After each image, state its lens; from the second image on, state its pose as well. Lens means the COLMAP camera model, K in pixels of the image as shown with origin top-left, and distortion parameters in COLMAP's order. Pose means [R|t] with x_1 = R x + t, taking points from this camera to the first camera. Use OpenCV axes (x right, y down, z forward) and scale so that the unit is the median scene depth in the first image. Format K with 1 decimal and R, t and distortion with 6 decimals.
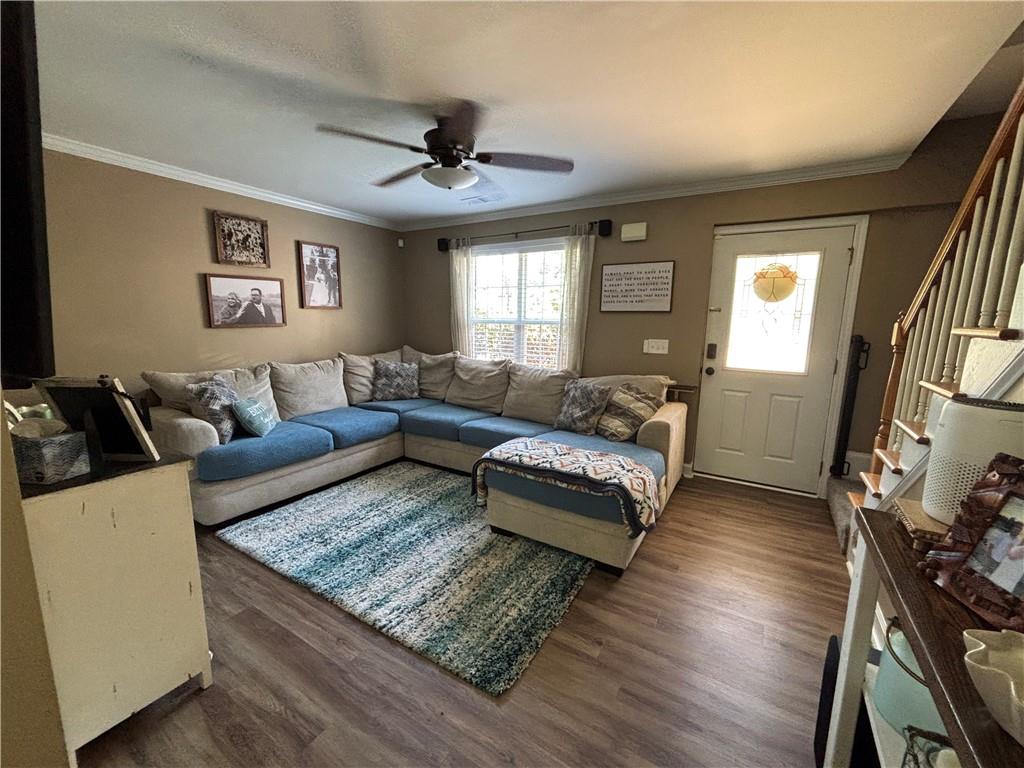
lens RADIAL K [[411.2, 0, 517.3], [0, 411.2, 382.4], [0, 0, 1]] dist [-0.003997, 0.000037]
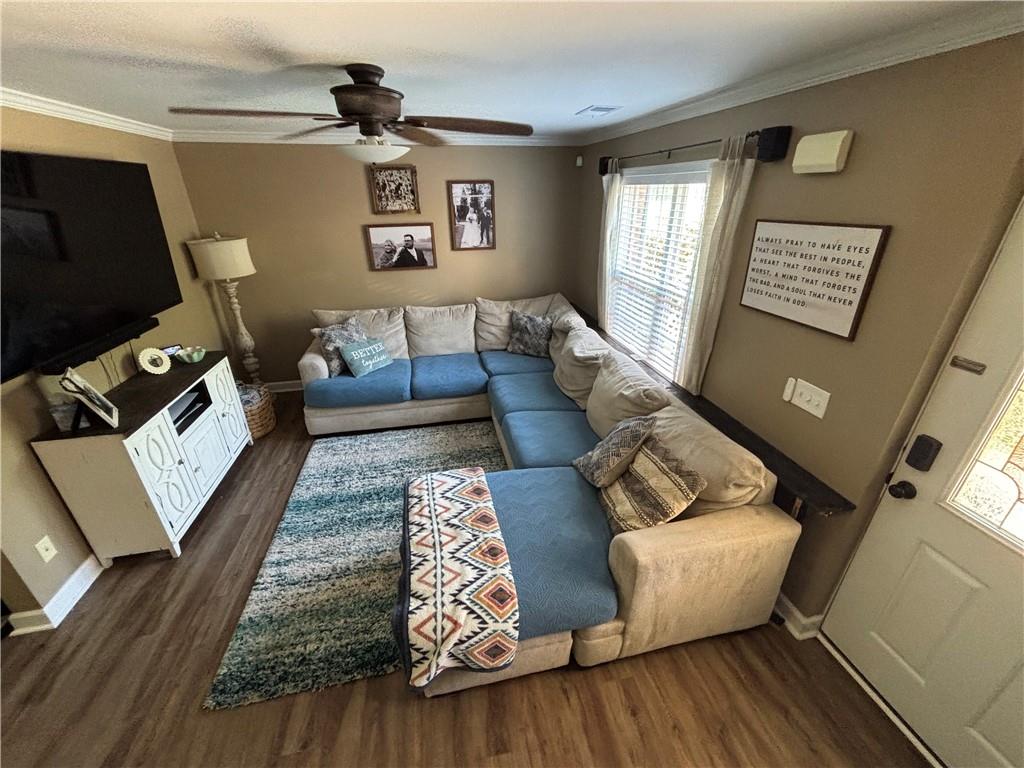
lens RADIAL K [[411.2, 0, 515.5], [0, 411.2, 387.4], [0, 0, 1]] dist [-0.003997, 0.000037]
pose [[0.687888, 0.299940, -0.660944, 0.434569], [-0.104767, 0.942116, 0.318499, -0.230012], [0.718216, -0.149846, 0.679494, 0.400726]]
